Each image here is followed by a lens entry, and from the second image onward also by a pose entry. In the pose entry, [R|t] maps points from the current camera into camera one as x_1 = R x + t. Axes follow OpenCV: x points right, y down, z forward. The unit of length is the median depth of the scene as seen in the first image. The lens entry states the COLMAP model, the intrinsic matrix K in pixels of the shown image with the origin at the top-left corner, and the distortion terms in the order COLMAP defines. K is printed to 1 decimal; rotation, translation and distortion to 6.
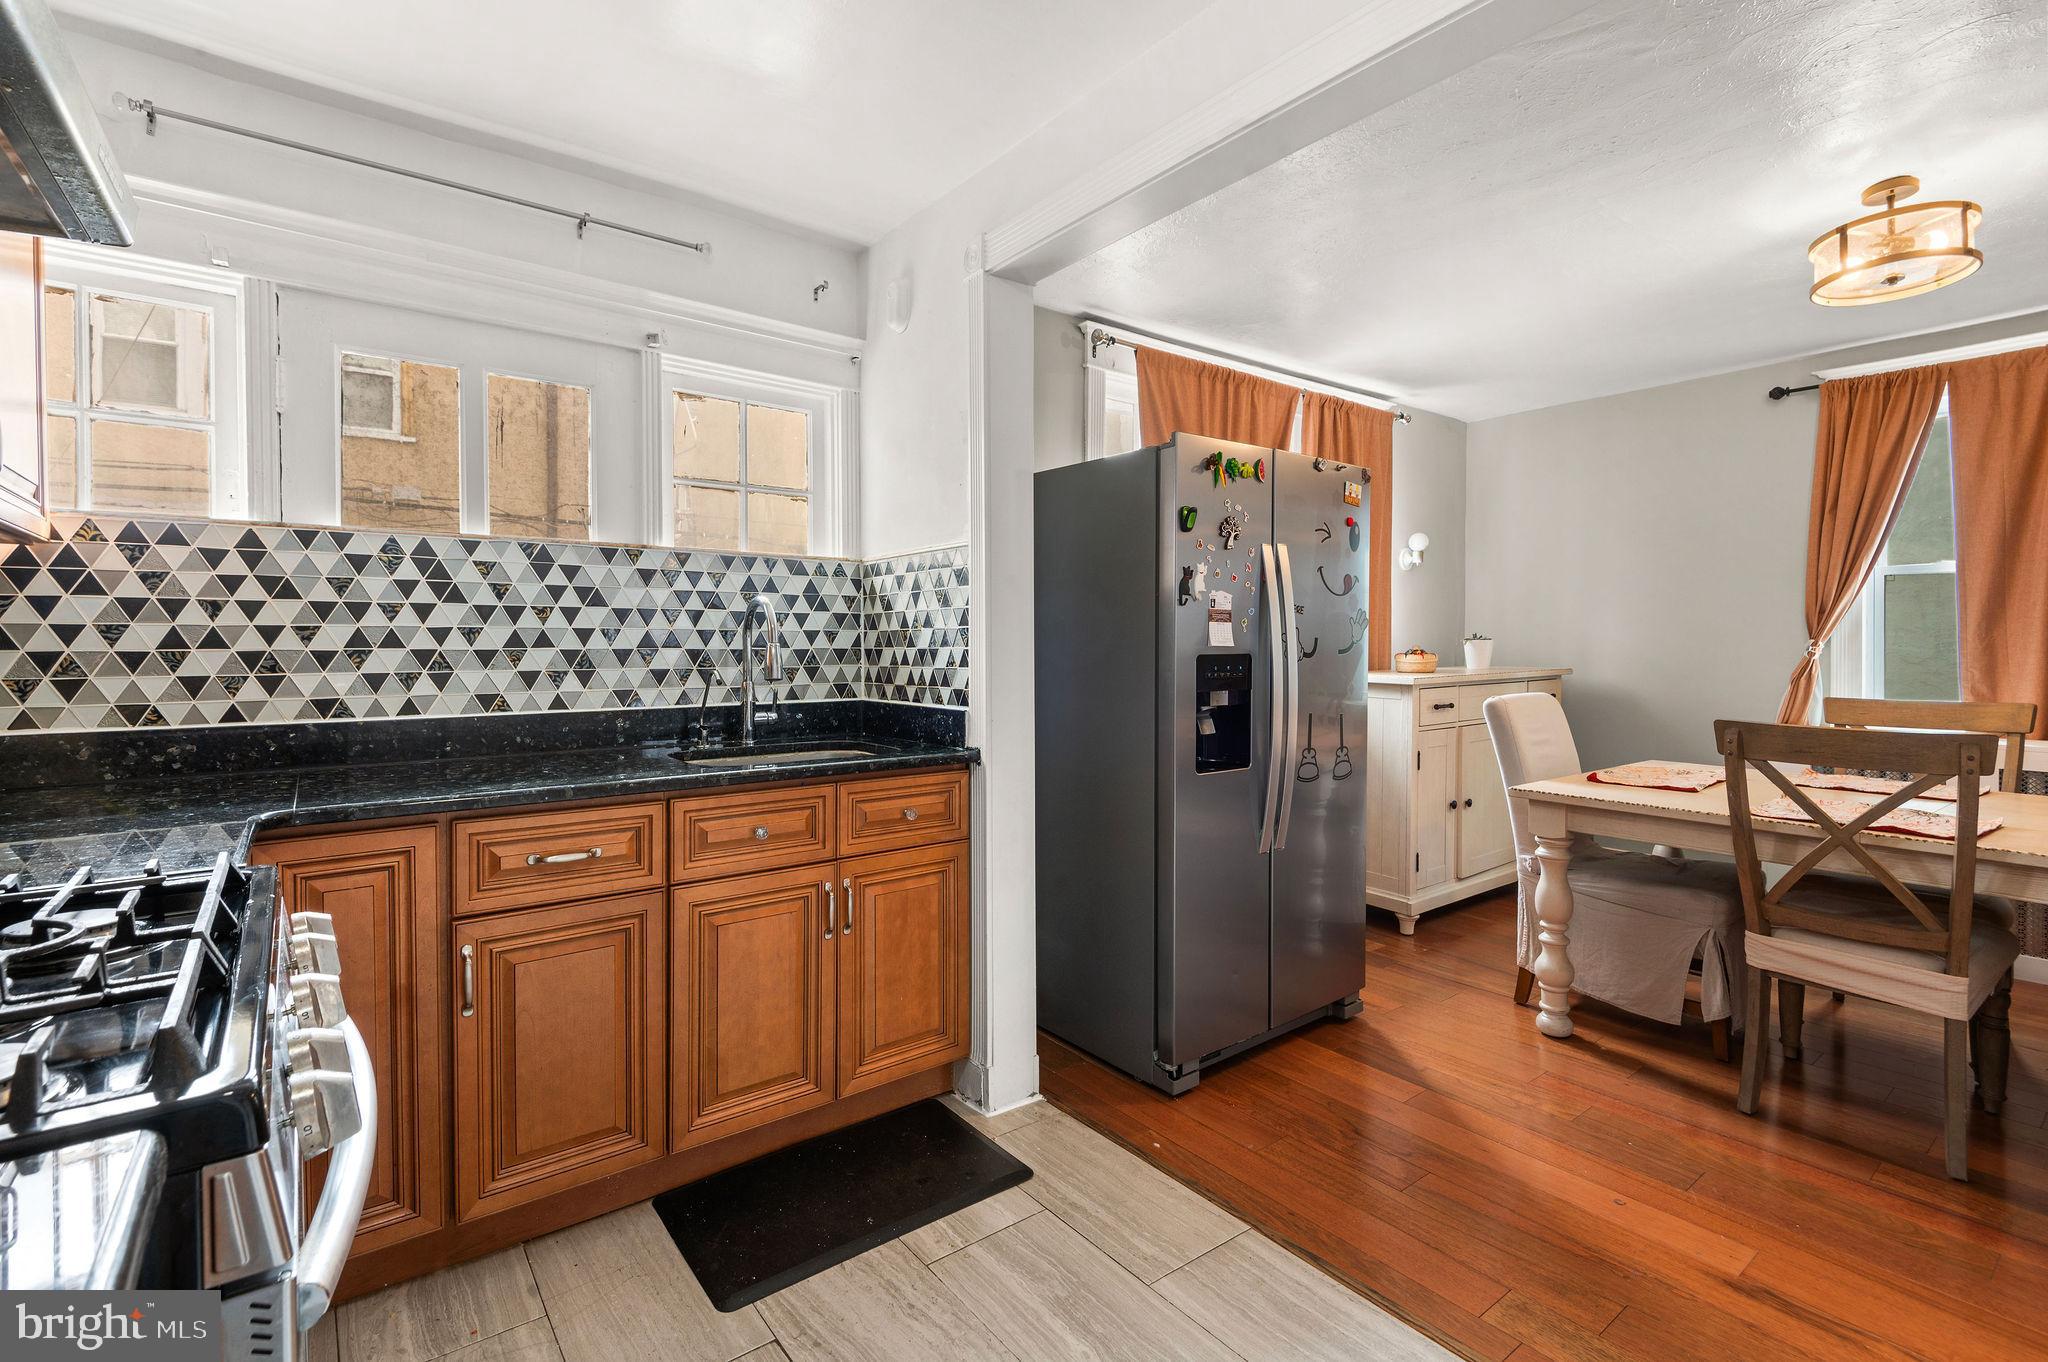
lens RADIAL K [[931.4, 0, 1031.1], [0, 931.4, 645.6], [0, 0, 1]] dist [0.001926, -0.001048]
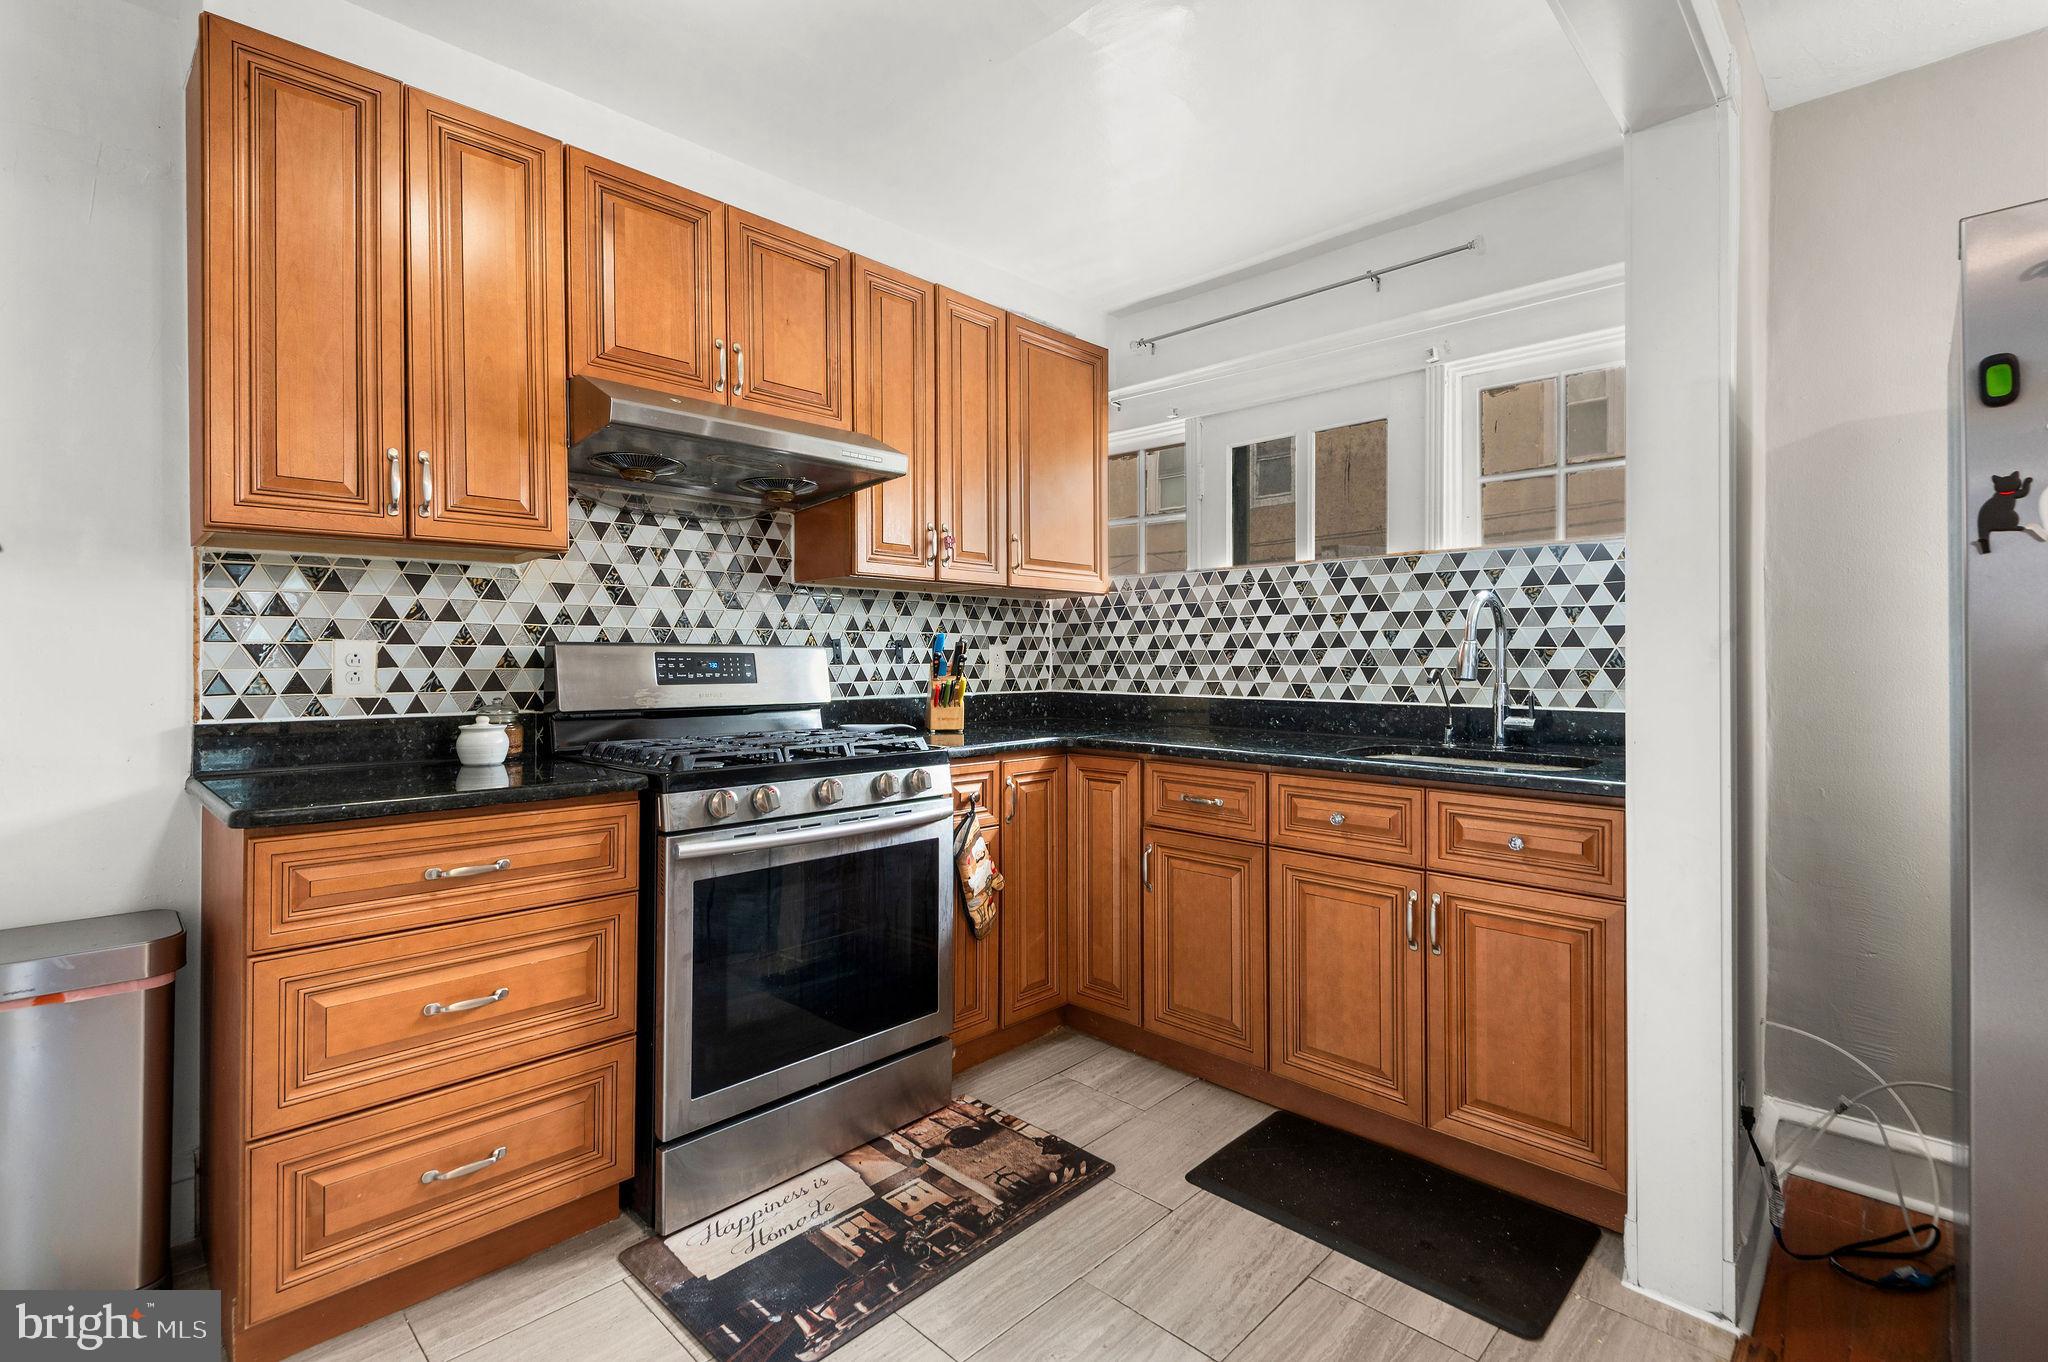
lens RADIAL K [[931.4, 0, 1031.1], [0, 931.4, 645.6], [0, 0, 1]] dist [0.001926, -0.001048]
pose [[0.136559, -0.002945, -0.990628, 0.664265], [0.008368, 0.999963, -0.001819, -0.001778], [0.990597, -0.008041, 0.136579, 0.469484]]
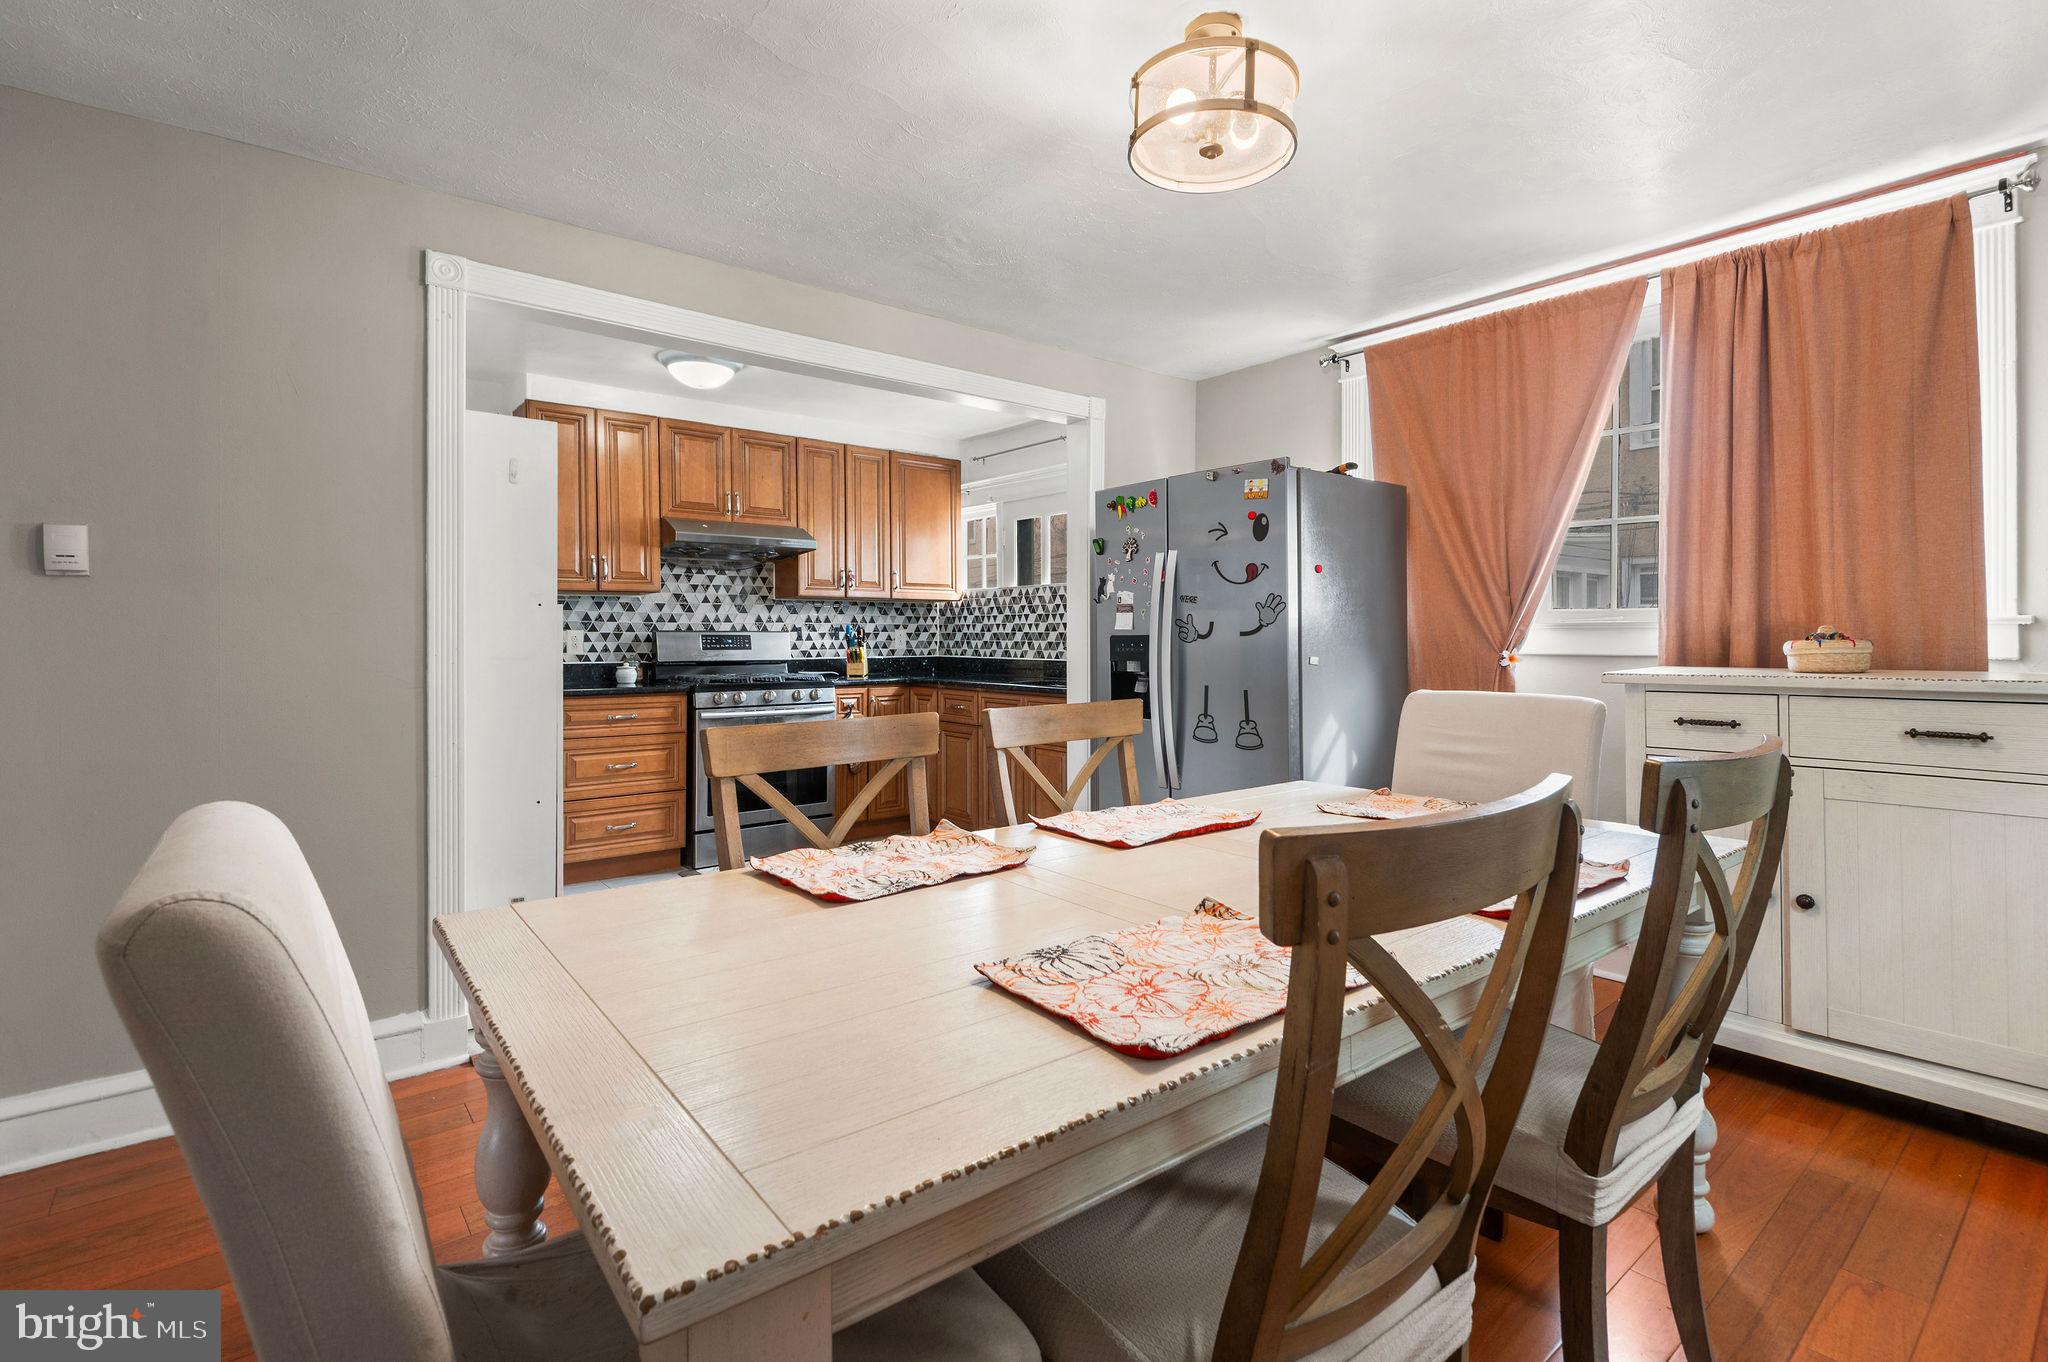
lens RADIAL K [[969.9, 0, 1055.0], [0, 969.9, 625.2], [0, 0, 1]] dist [-0.002982, -0.000541]
pose [[0.031557, 0.001408, -0.999501, 1.983028], [0.010291, 0.999946, 0.001733, -0.019052], [0.999449, -0.010341, 0.031541, 0.992312]]
